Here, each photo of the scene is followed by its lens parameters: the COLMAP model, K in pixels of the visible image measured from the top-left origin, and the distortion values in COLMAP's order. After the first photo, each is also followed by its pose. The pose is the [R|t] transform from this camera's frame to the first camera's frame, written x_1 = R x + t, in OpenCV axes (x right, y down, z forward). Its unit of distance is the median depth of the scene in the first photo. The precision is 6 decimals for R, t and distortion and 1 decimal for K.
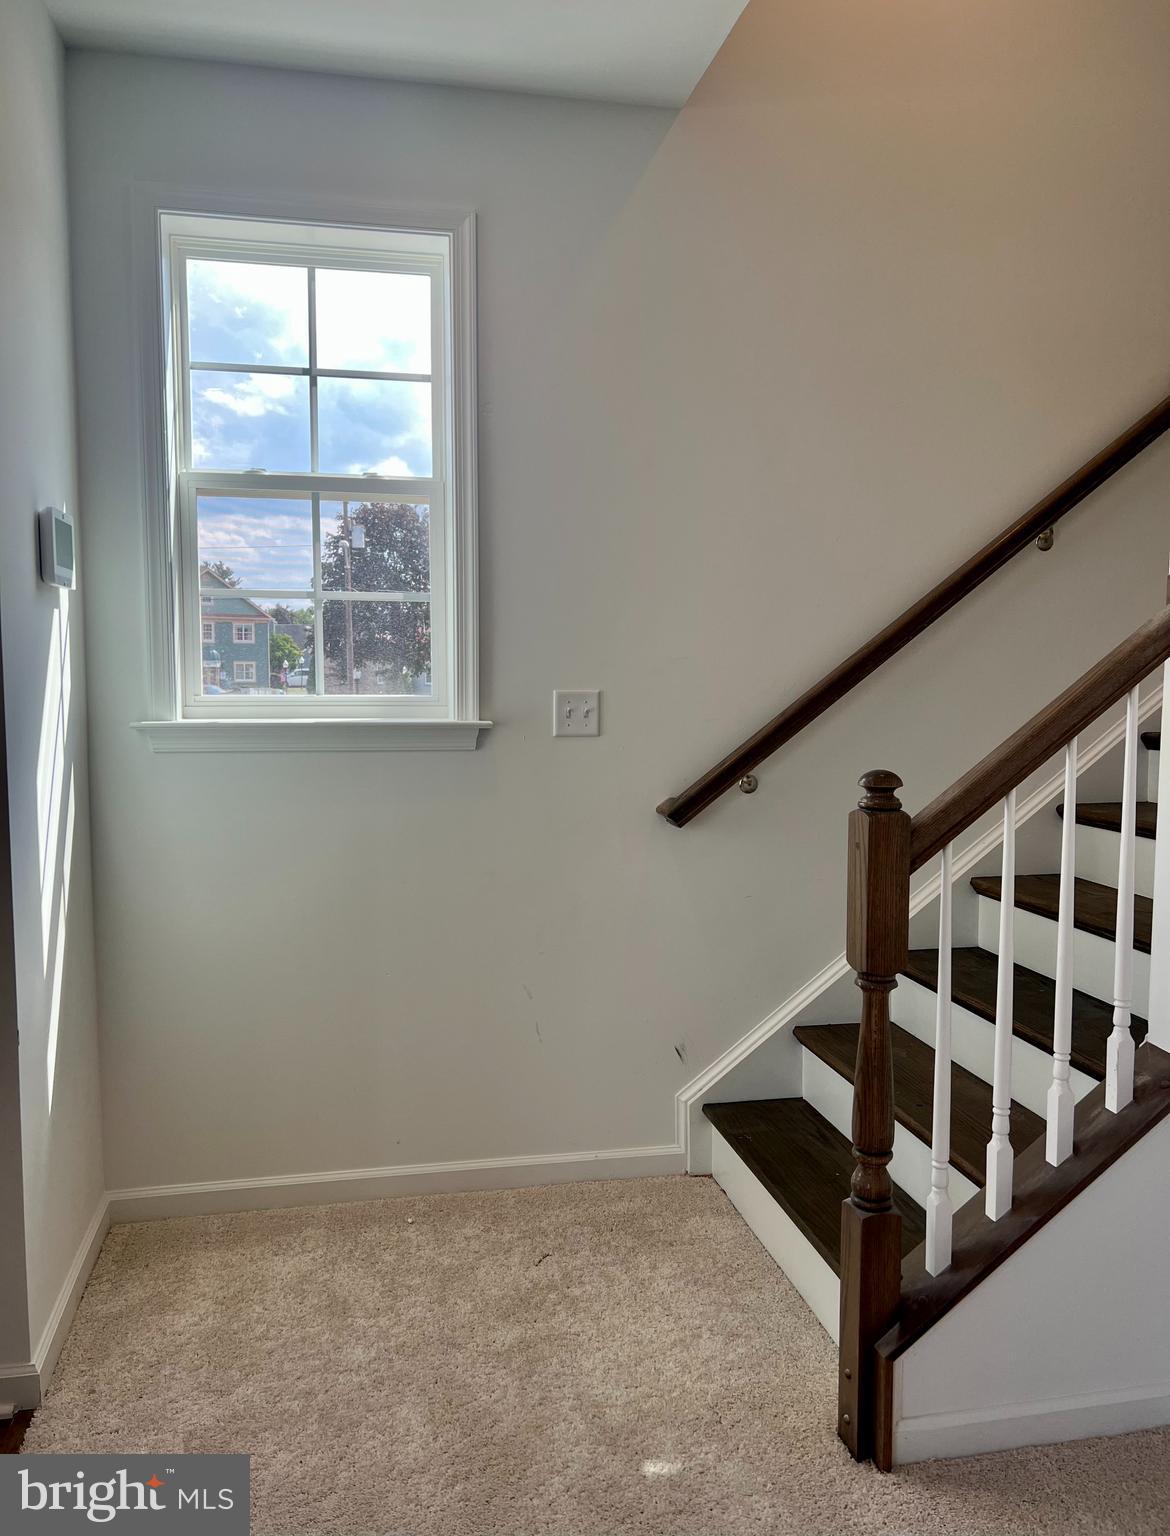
lens RADIAL K [[1183.1, 0, 586.0], [0, 1183.1, 761.5], [0, 0, 1]] dist [0.007886, 0.000690]
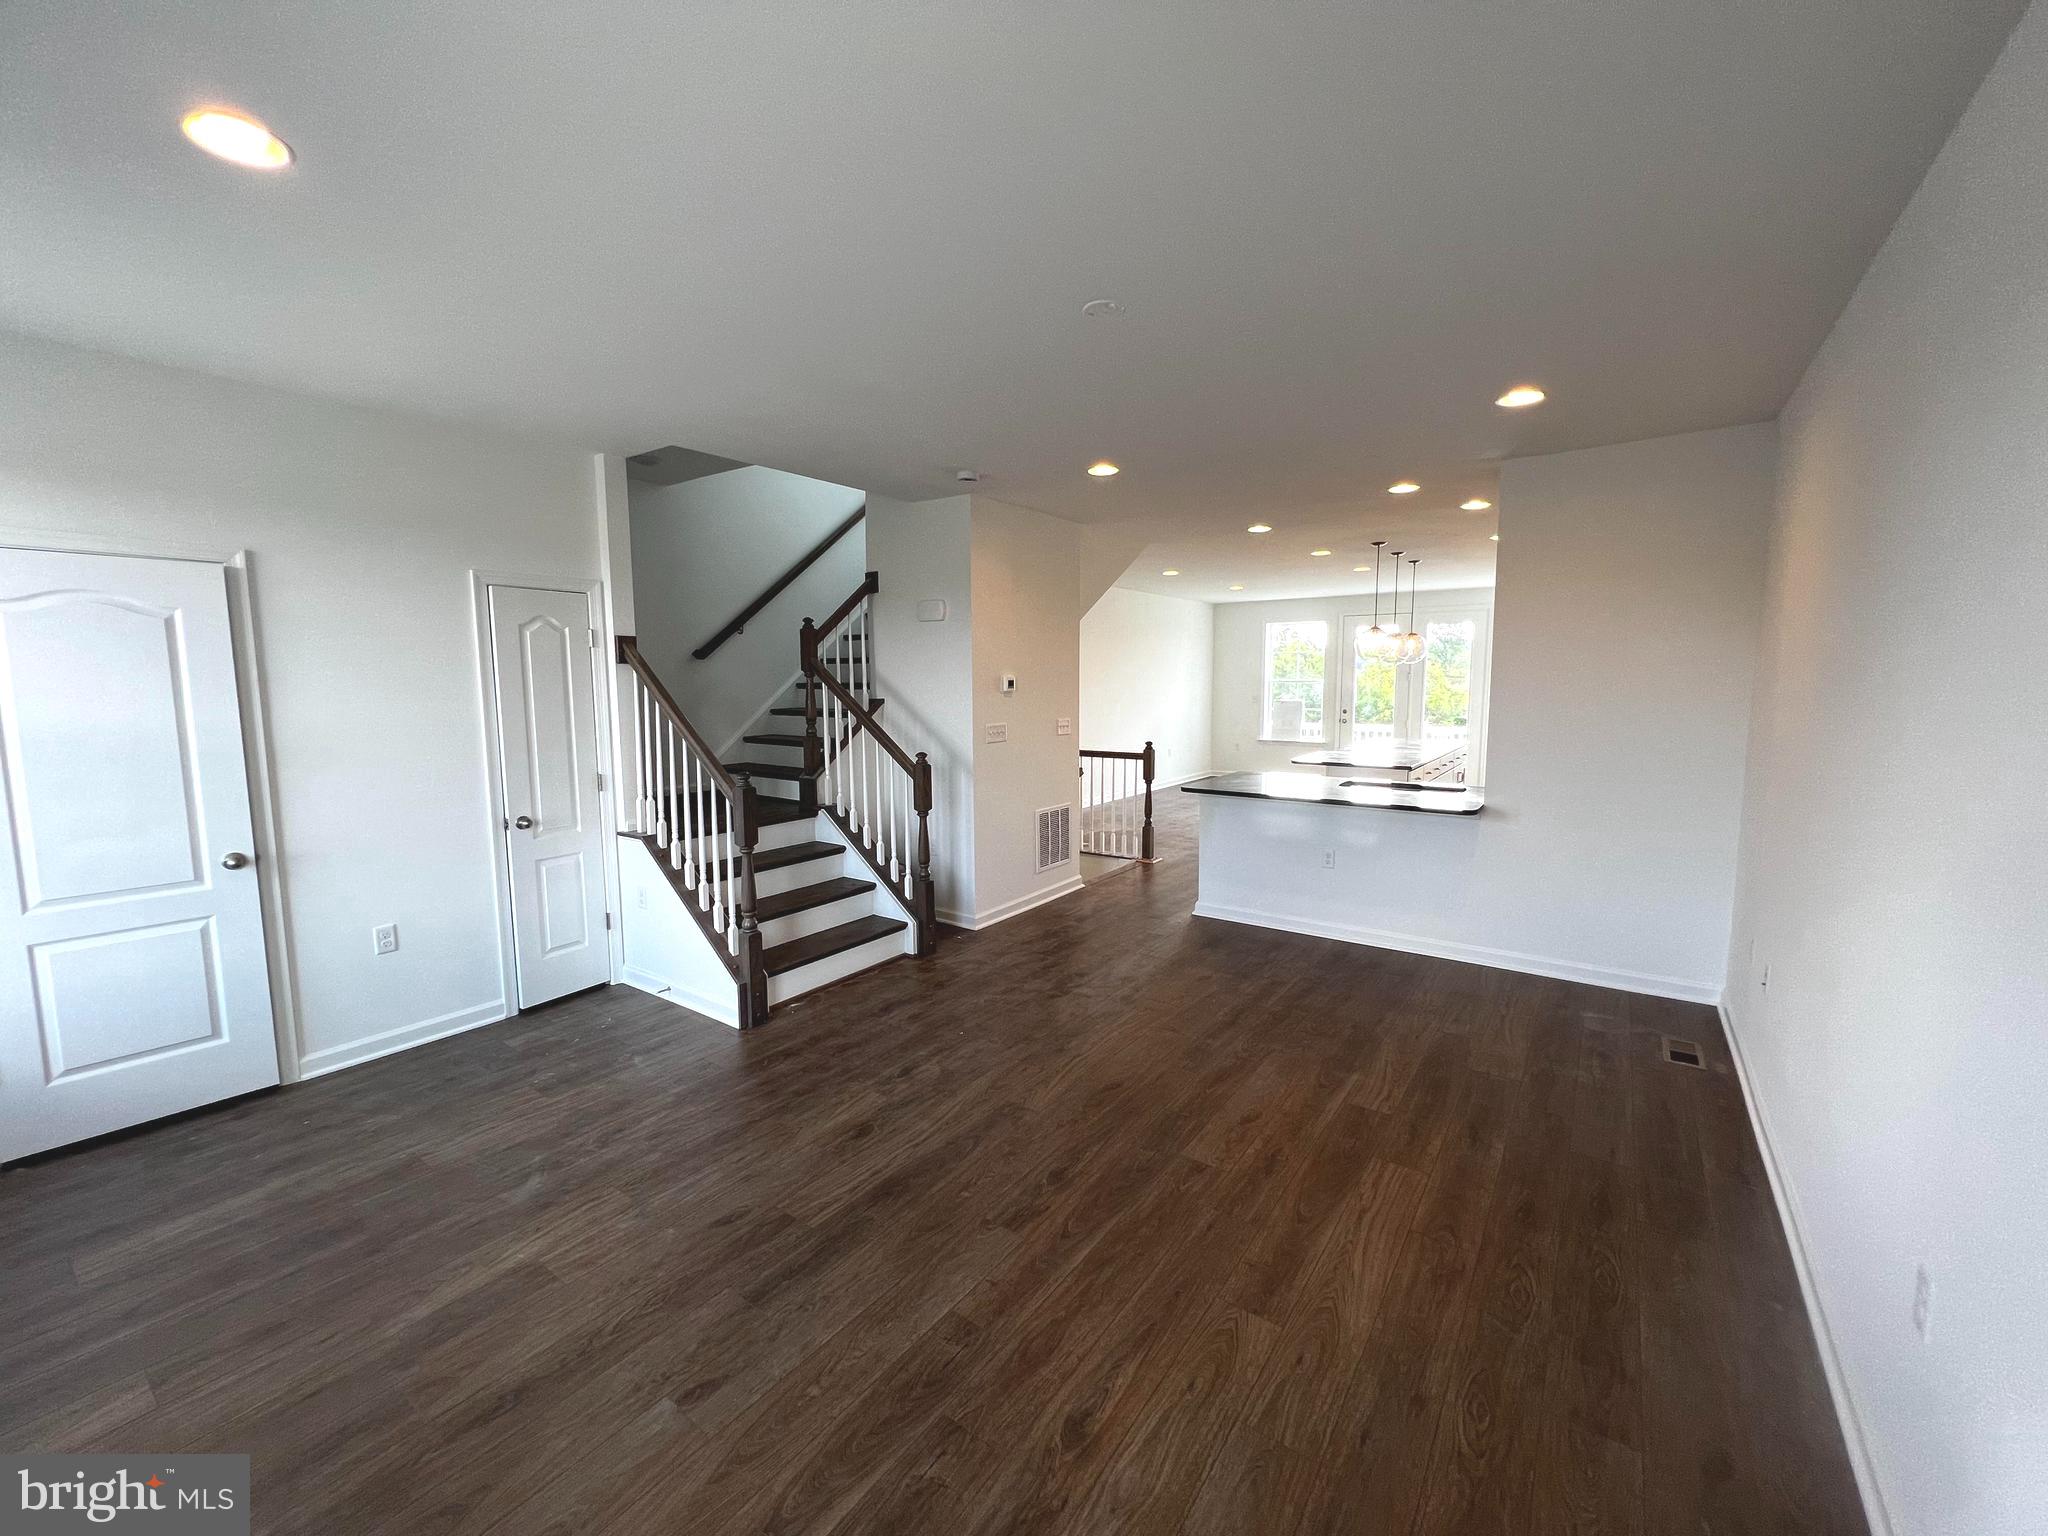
lens RADIAL K [[826.4, 0, 1039.6], [0, 826.4, 761.8], [0, 0, 1]] dist [0.001737, 0.000396]
pose [[0.732695, -0.066999, 0.677251, -0.910615], [0.058942, 0.997650, 0.034928, 0.378705], [-0.678000, 0.014327, 0.734922, -1.246058]]
